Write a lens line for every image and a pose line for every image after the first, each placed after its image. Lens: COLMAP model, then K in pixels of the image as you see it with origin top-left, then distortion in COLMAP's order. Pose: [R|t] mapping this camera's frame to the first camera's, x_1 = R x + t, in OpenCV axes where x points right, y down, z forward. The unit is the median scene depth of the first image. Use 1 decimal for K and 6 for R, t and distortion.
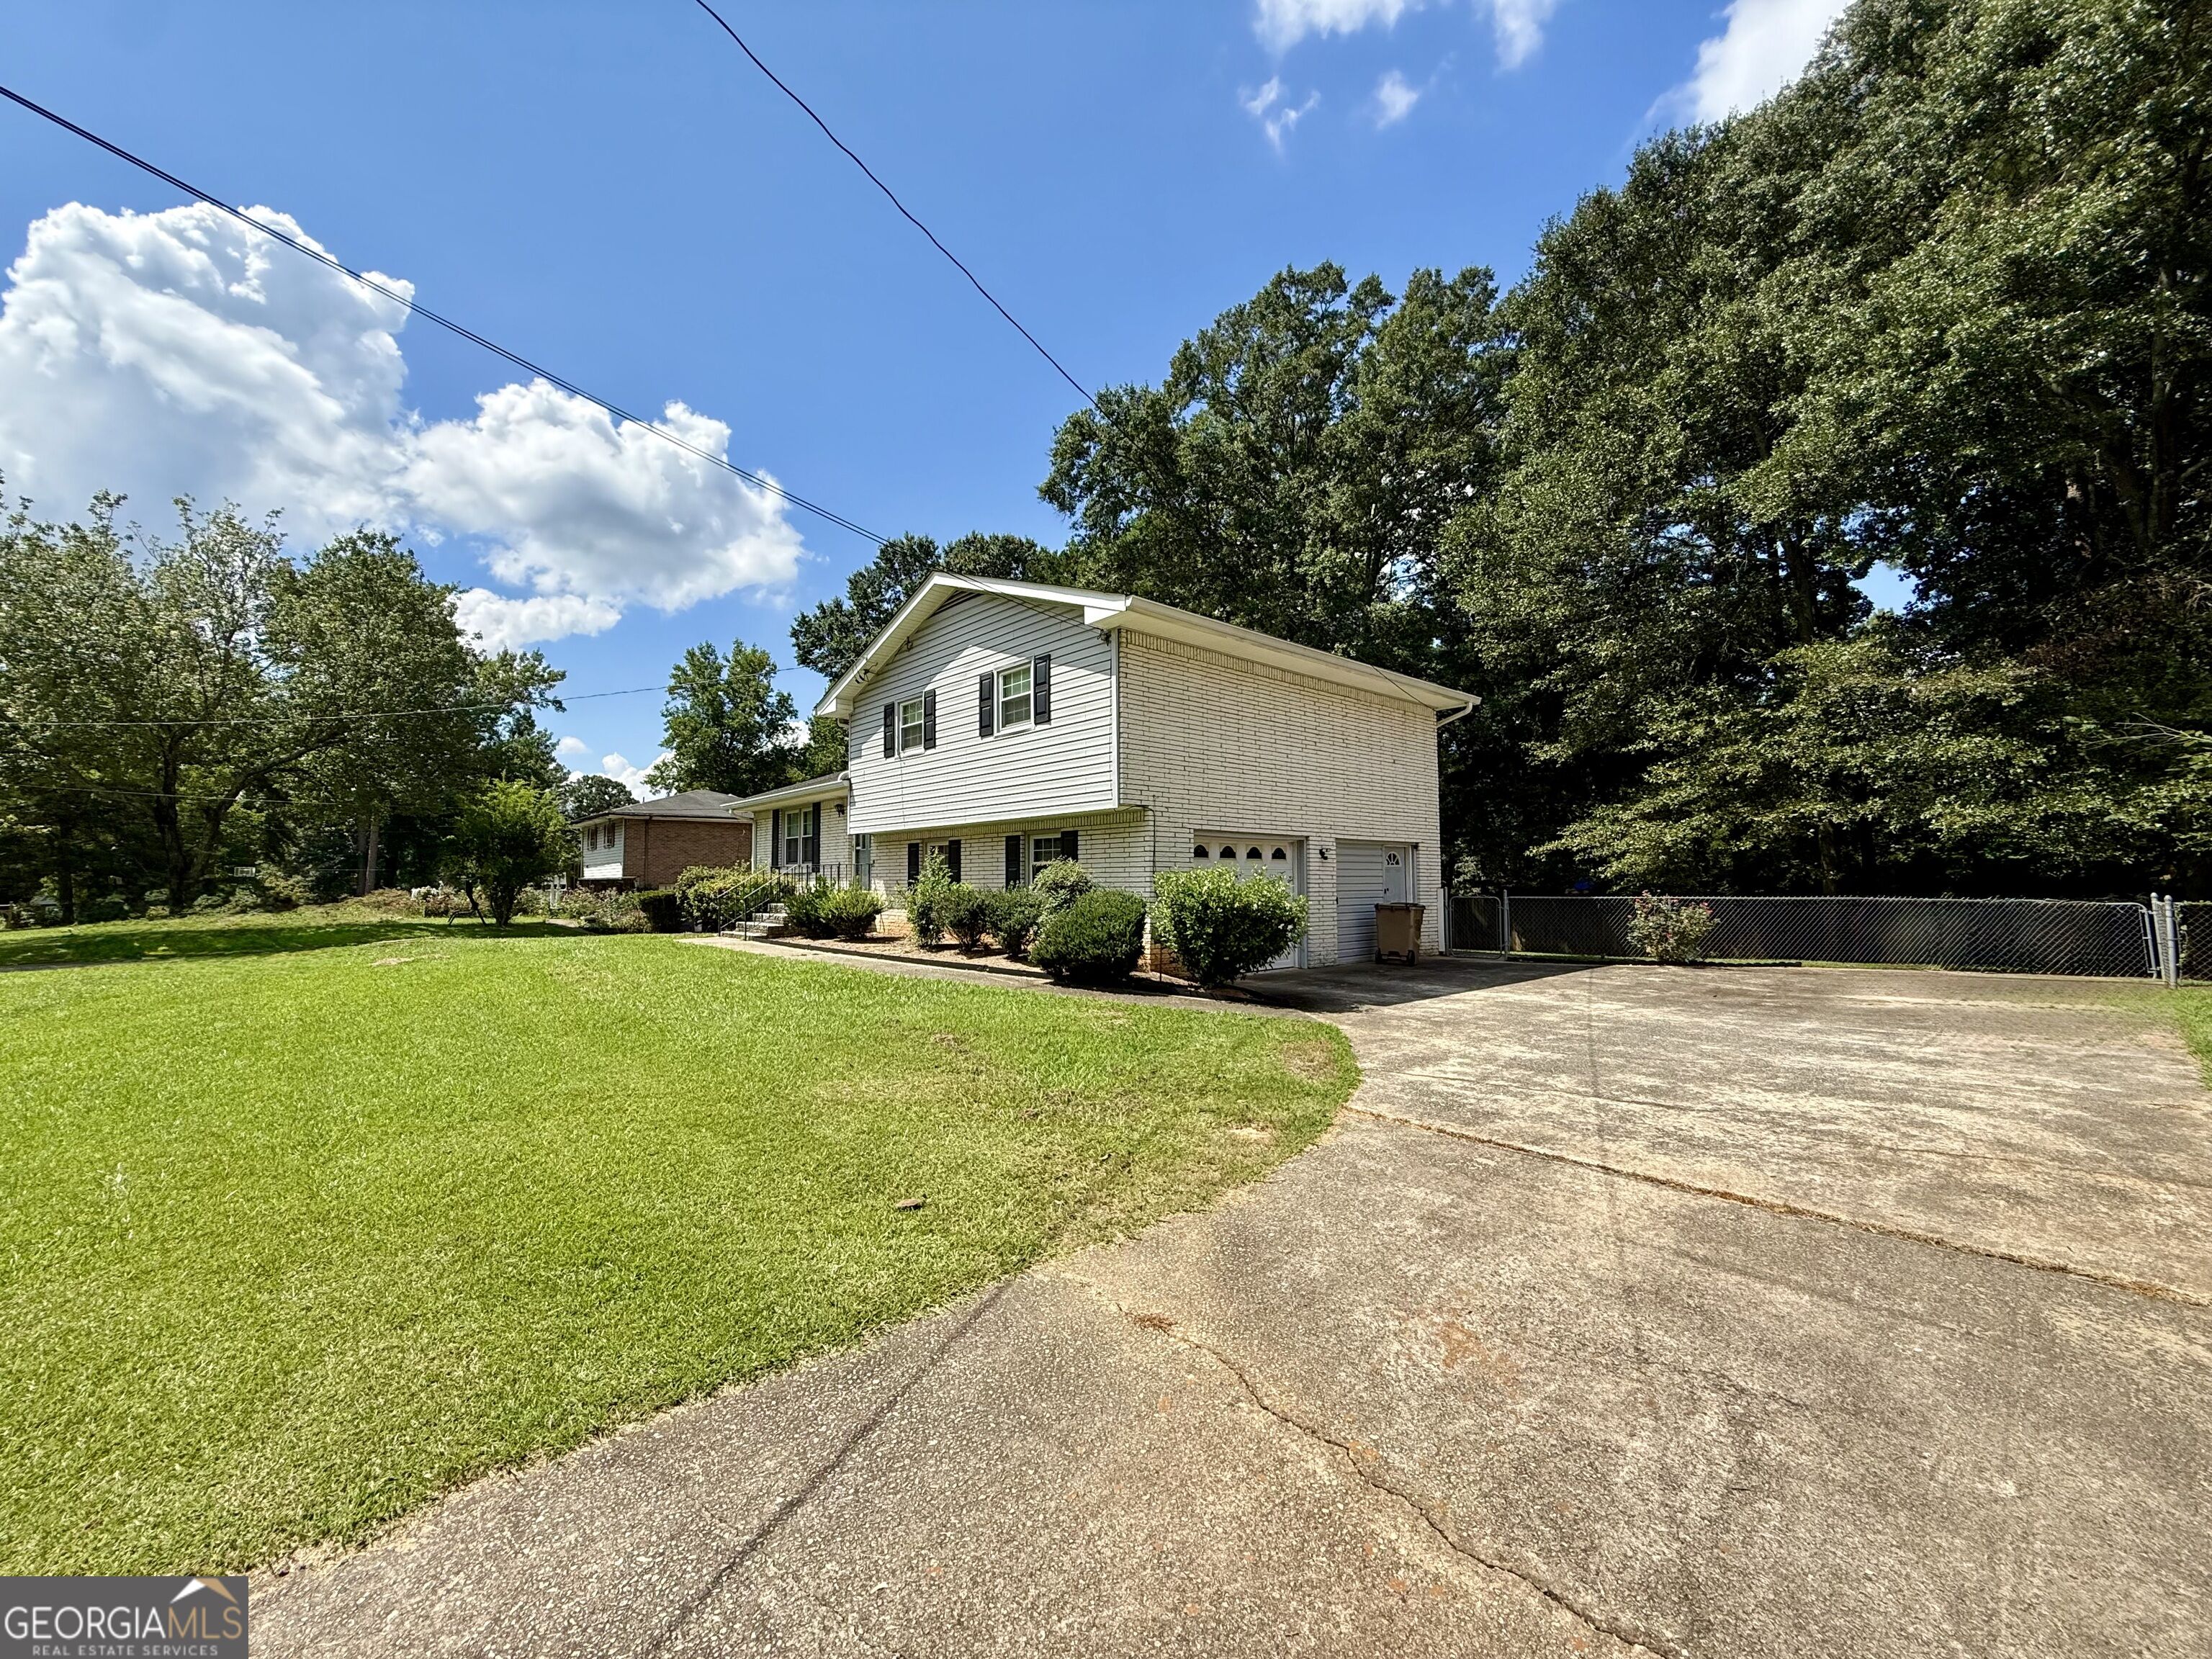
lens RADIAL K [[890.4, 0, 1091.6], [0, 890.4, 820.3], [0, 0, 1]] dist [0.016251, -0.000135]
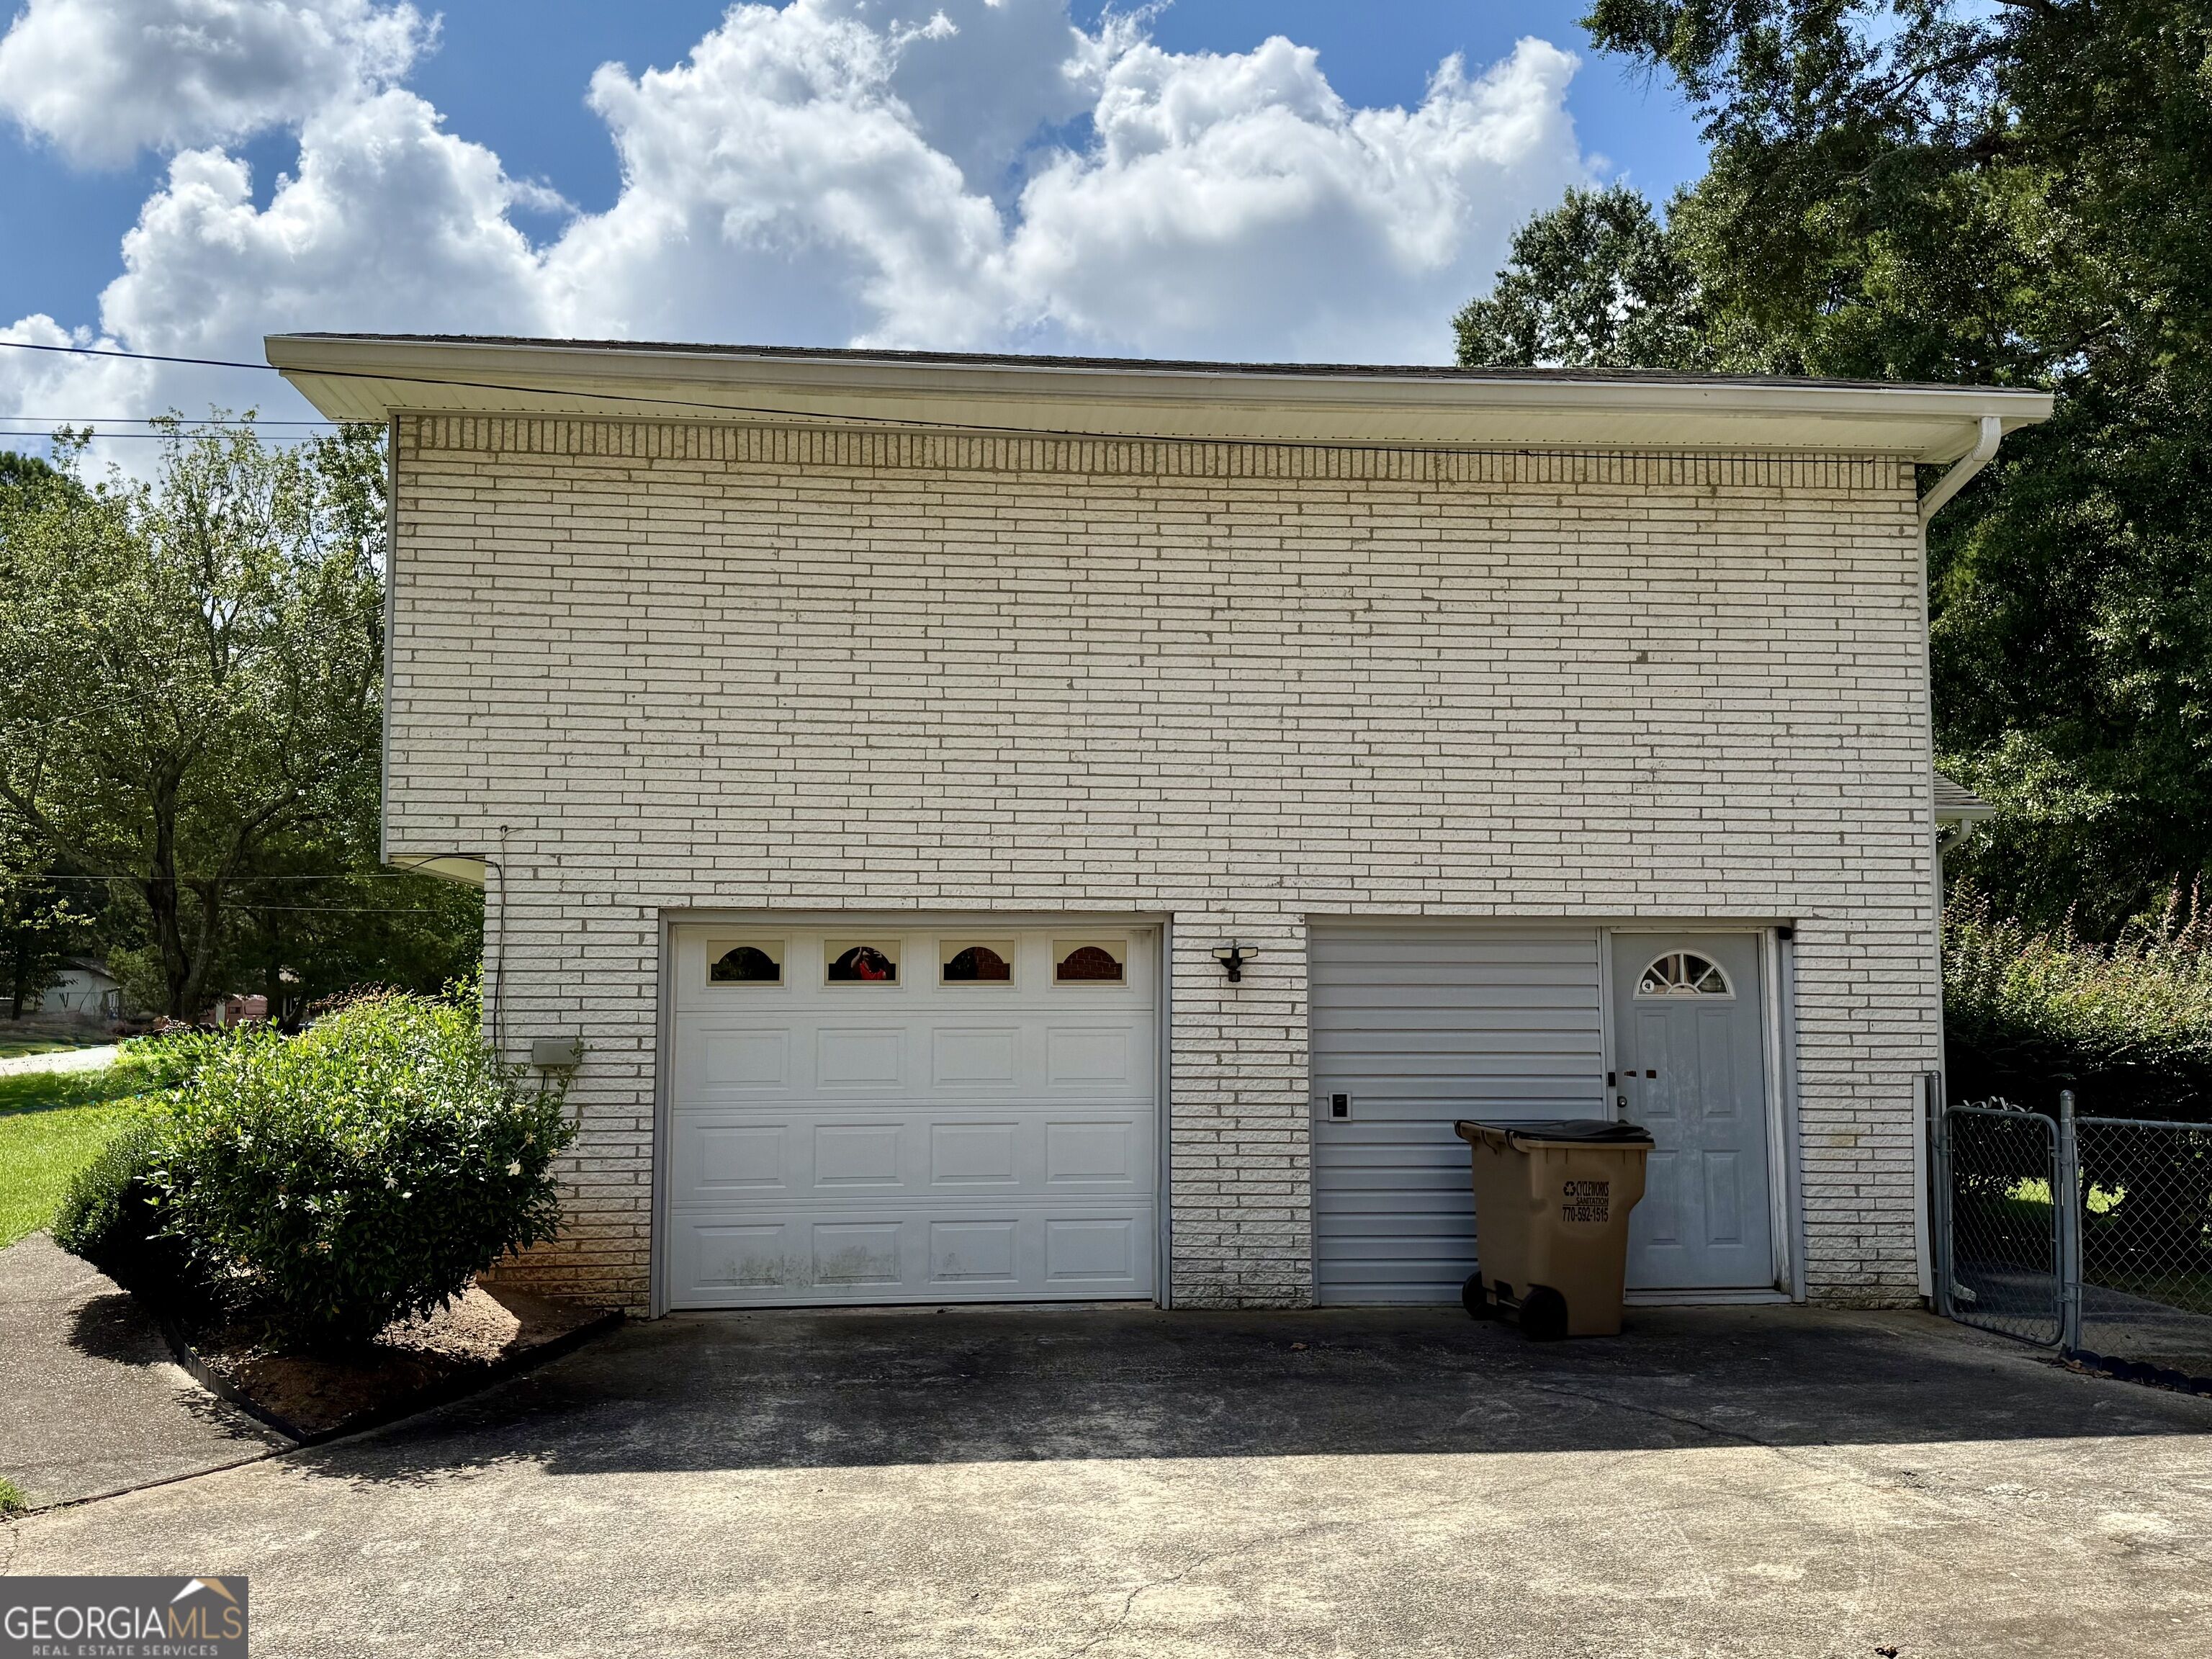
lens RADIAL K [[1819.0, 0, 1106.0], [0, 1819.0, 829.5], [0, 0, 1]] dist [0.088517, 0.000390]
pose [[0.810497, -0.029810, -0.584984, 0.585196], [0.034348, 0.999404, -0.003339, -0.011396], [0.584735, -0.017387, 0.811038, 0.390302]]
